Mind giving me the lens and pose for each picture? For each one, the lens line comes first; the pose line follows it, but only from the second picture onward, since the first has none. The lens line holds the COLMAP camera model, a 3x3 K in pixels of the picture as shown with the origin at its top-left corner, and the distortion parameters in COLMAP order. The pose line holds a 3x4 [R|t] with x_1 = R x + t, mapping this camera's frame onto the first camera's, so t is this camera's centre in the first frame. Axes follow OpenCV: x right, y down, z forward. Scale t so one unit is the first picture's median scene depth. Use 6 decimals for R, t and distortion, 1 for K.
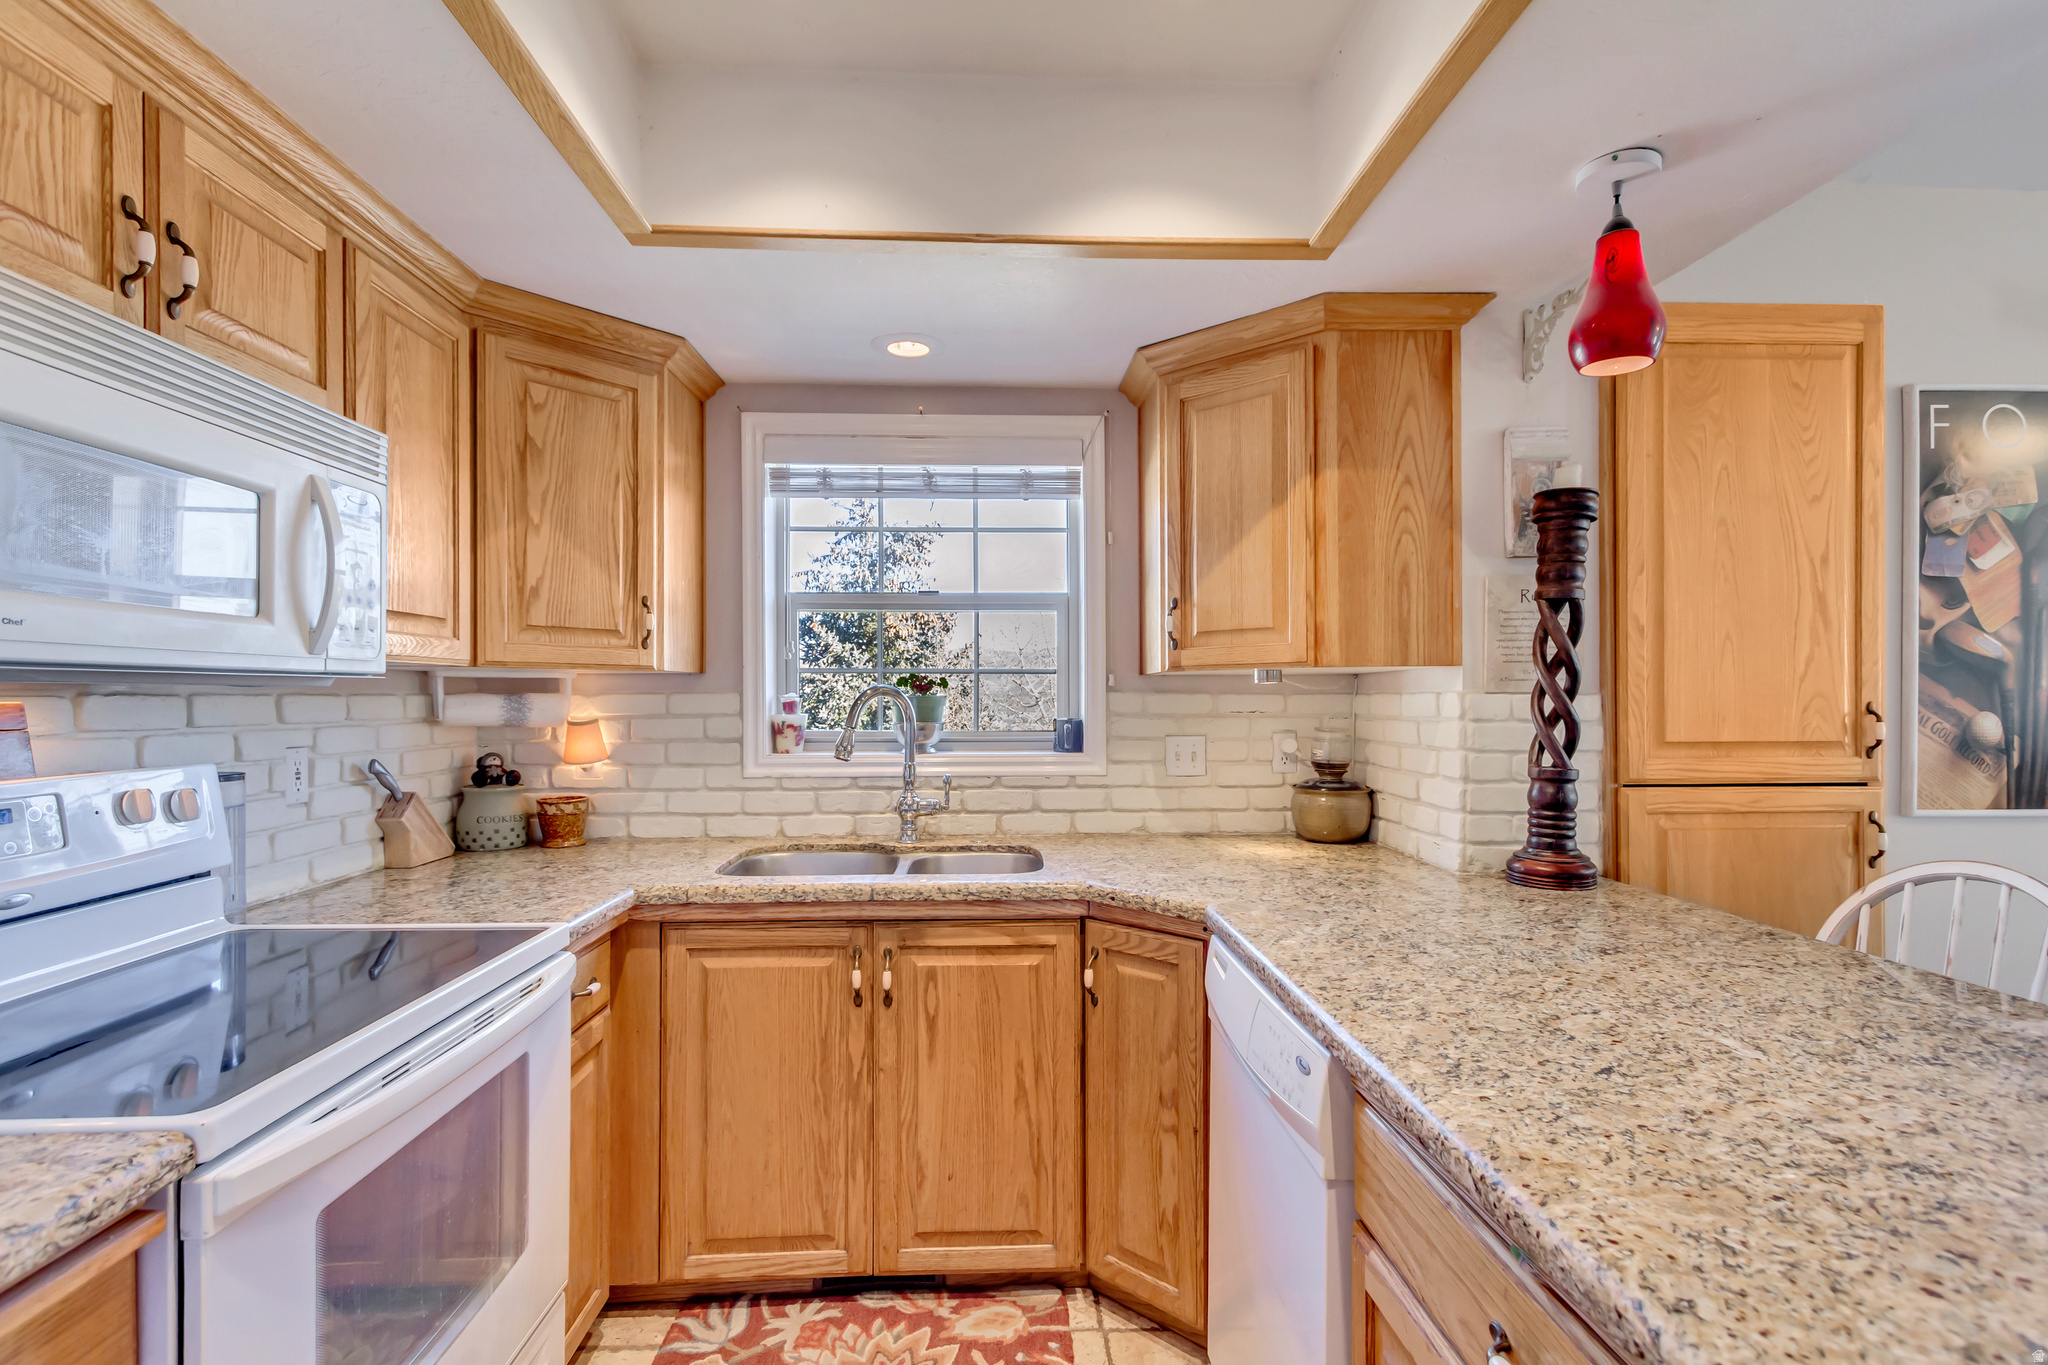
lens RADIAL K [[947.2, 0, 1025.2], [0, 947.2, 694.6], [0, 0, 1]] dist [0.001437, -0.000360]
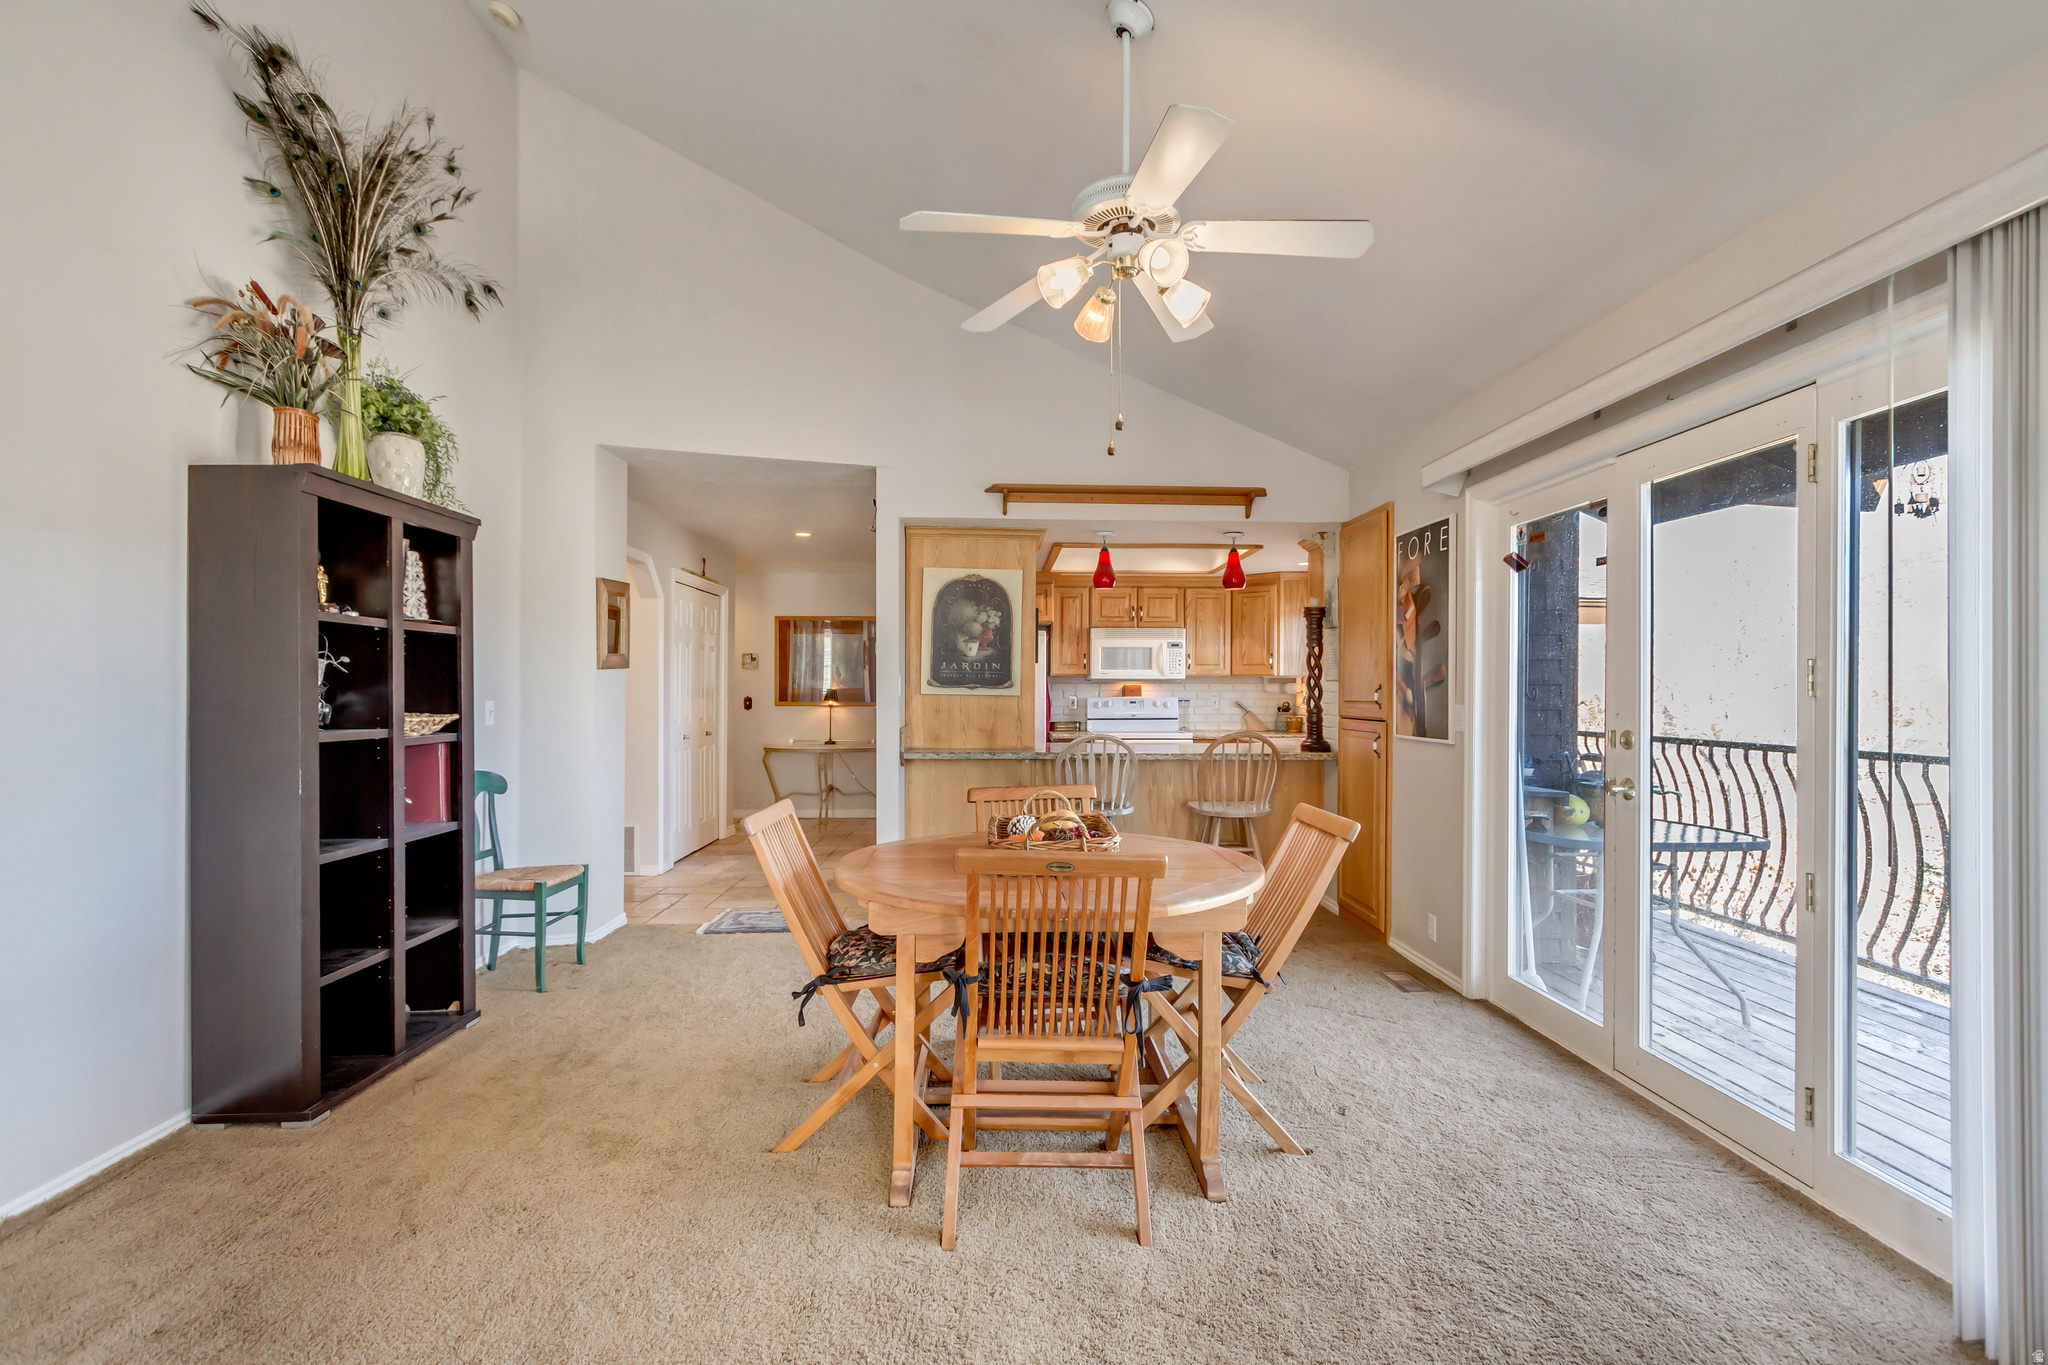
lens RADIAL K [[947.2, 0, 1025.2], [0, 947.2, 694.6], [0, 0, 1]] dist [0.001437, -0.000360]
pose [[-0.002778, 0.006804, -0.999973, 3.132504], [-0.003829, 0.999969, 0.006814, 0.022213], [0.999989, 0.003848, -0.002751, 0.162382]]
